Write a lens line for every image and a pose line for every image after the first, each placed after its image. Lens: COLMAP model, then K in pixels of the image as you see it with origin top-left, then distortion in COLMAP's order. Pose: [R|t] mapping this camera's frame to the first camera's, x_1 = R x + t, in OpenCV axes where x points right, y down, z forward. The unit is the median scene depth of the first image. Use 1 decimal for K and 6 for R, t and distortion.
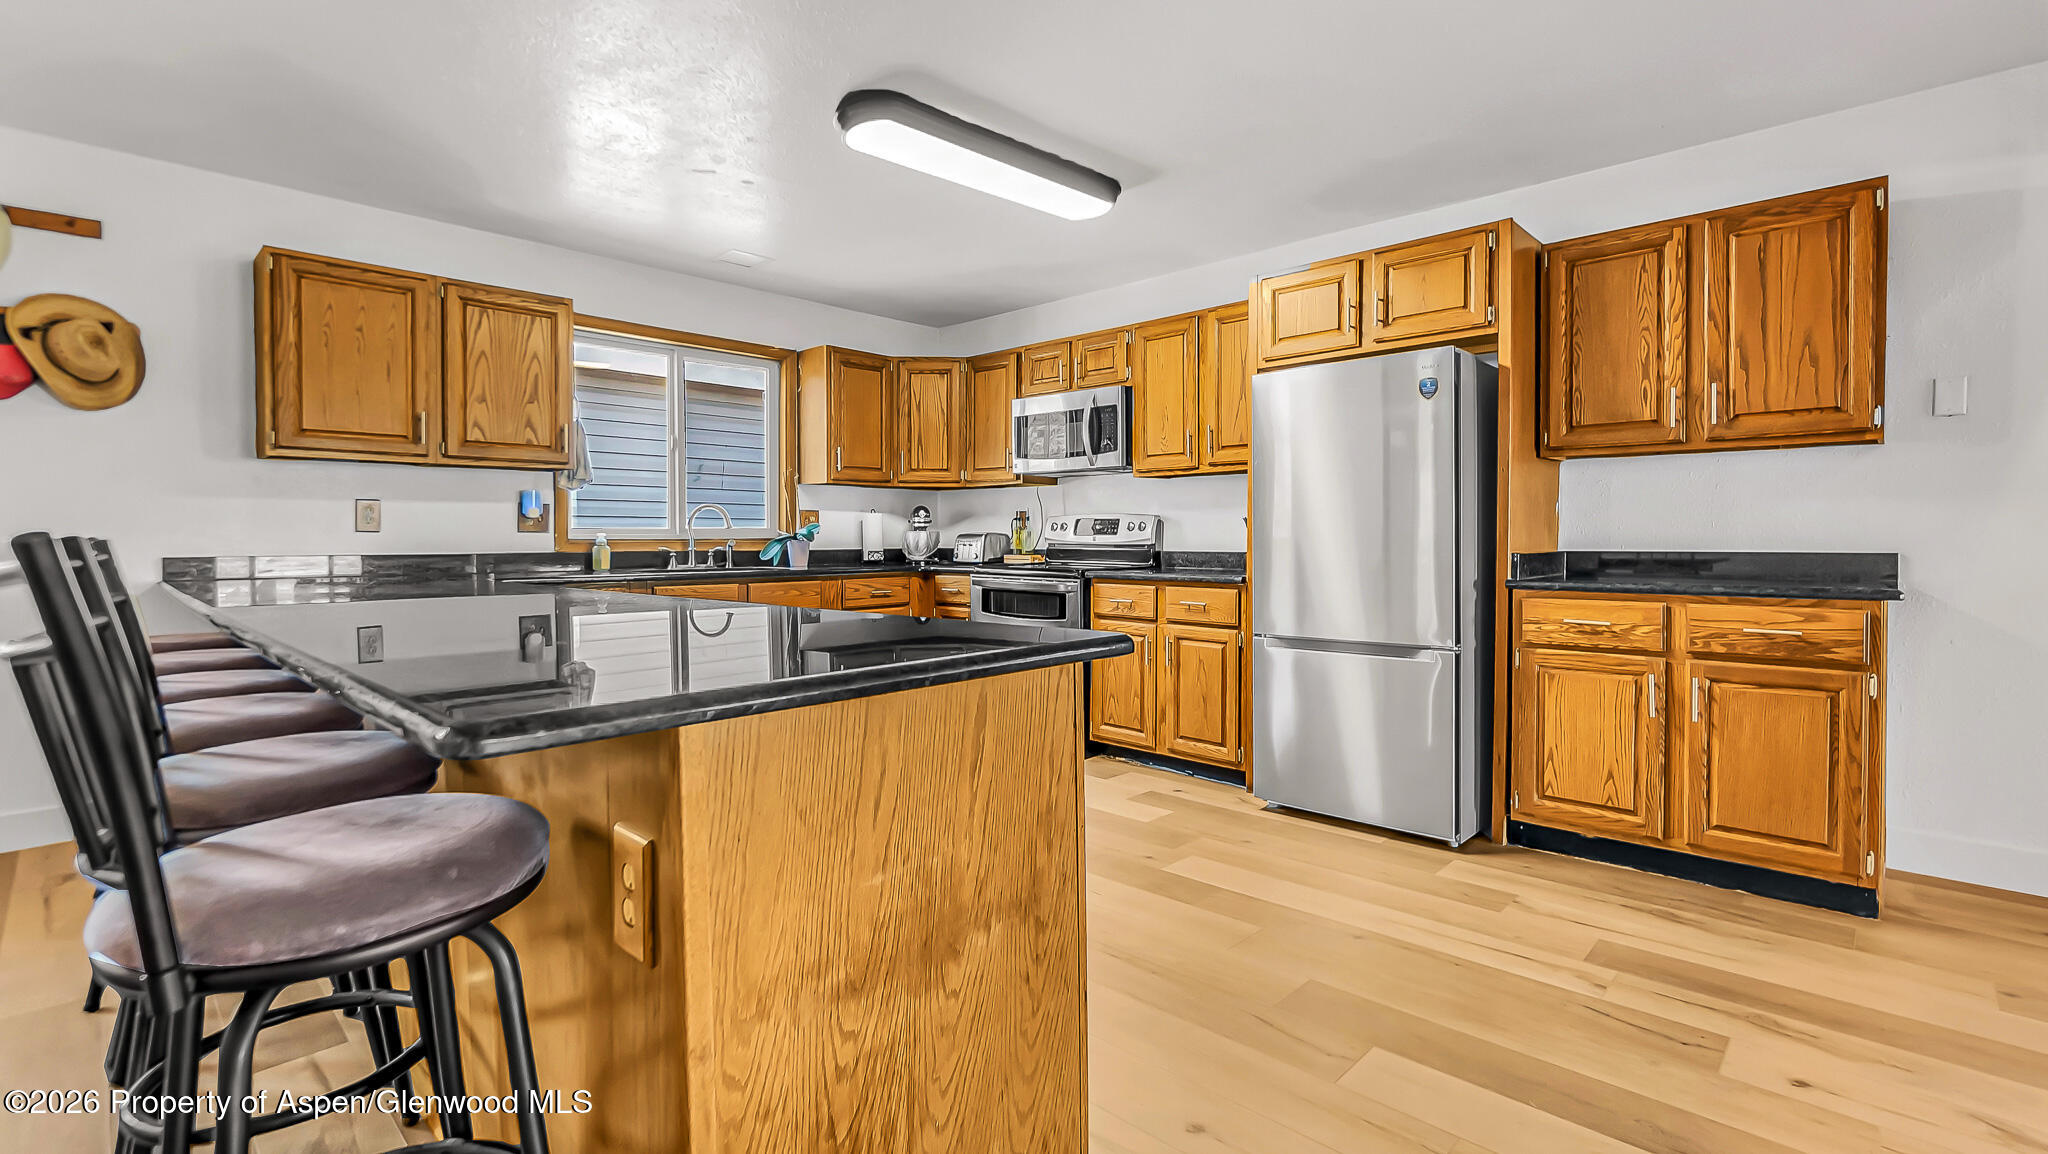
lens RADIAL K [[922.8, 0, 1058.5], [0, 922.8, 545.5], [0, 0, 1]] dist [-0.000063, -0.000084]
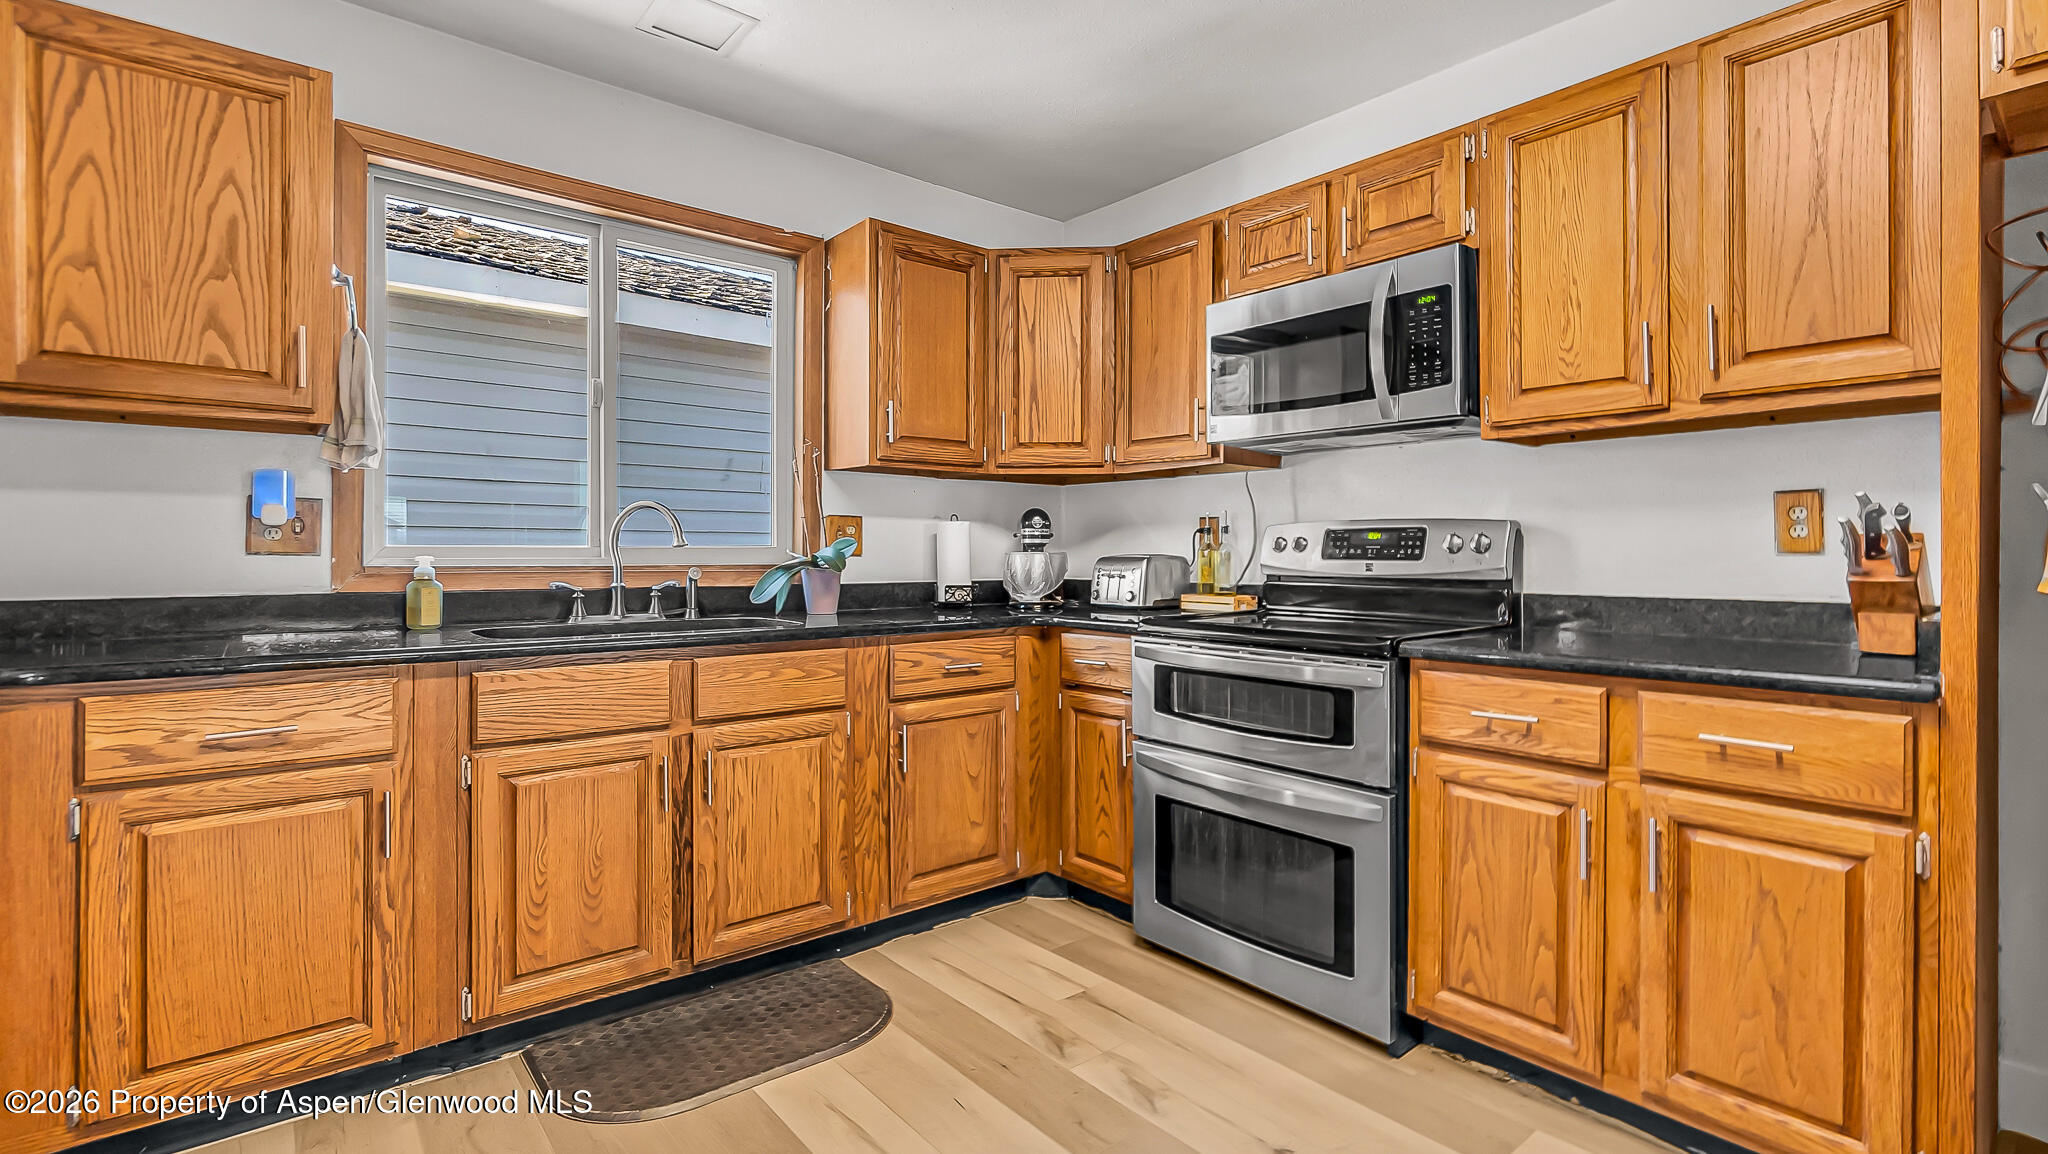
lens RADIAL K [[922.8, 0, 1058.5], [0, 922.8, 545.5], [0, 0, 1]] dist [-0.000063, -0.000084]
pose [[0.993536, 0.000423, -0.113514, -0.074229], [-0.002820, 0.999776, -0.020960, -0.008183], [0.113480, 0.021145, 0.993315, 0.461330]]
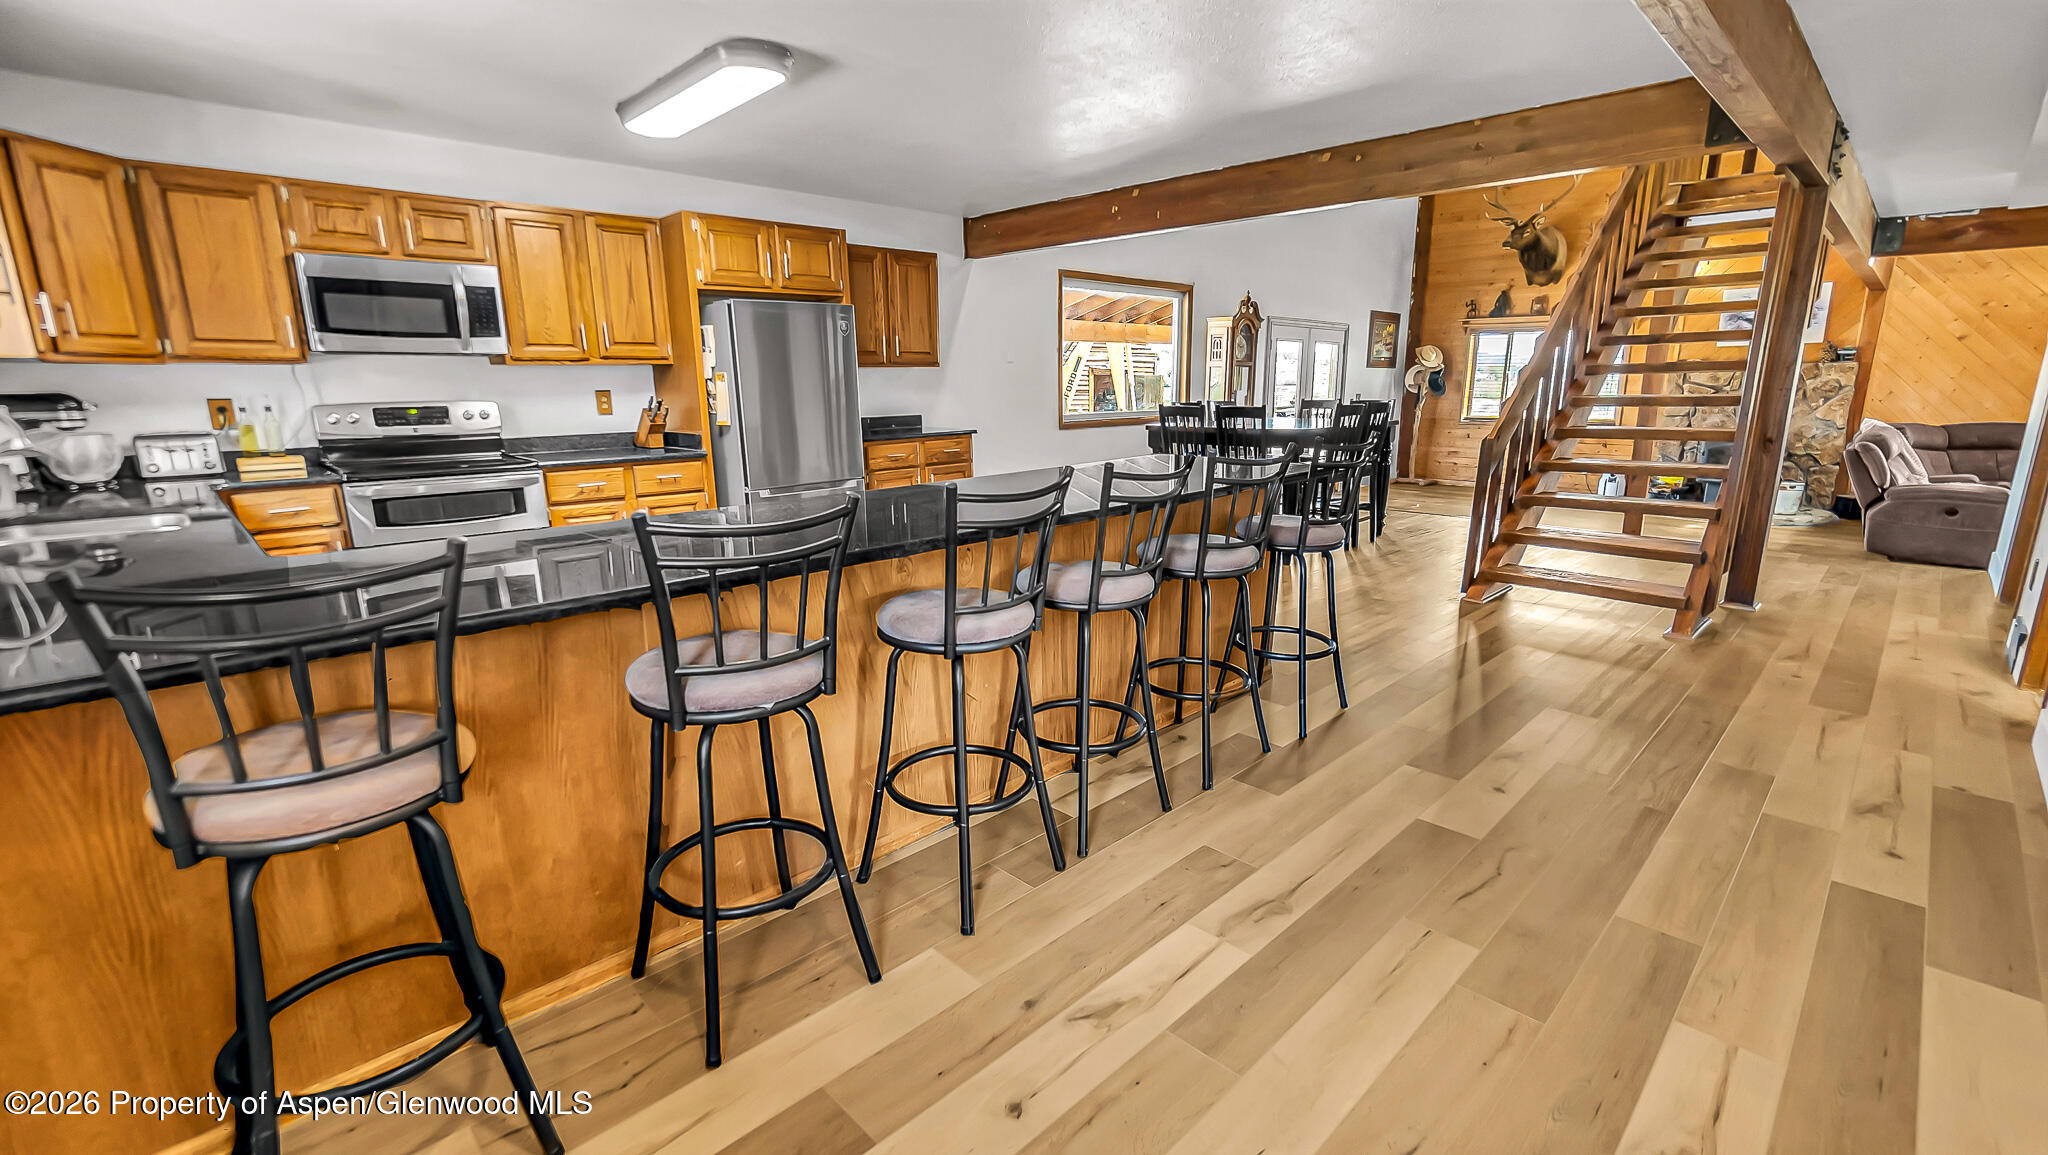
lens RADIAL K [[861.9, 0, 1064.0], [0, 861.9, 578.8], [0, 0, 1]] dist [-0.000756, -0.000031]
pose [[0.034493, -0.223506, 0.974092, -0.782463], [0.016746, 0.974665, 0.223044, -0.042081], [-0.999265, 0.008619, 0.037362, 0.337934]]
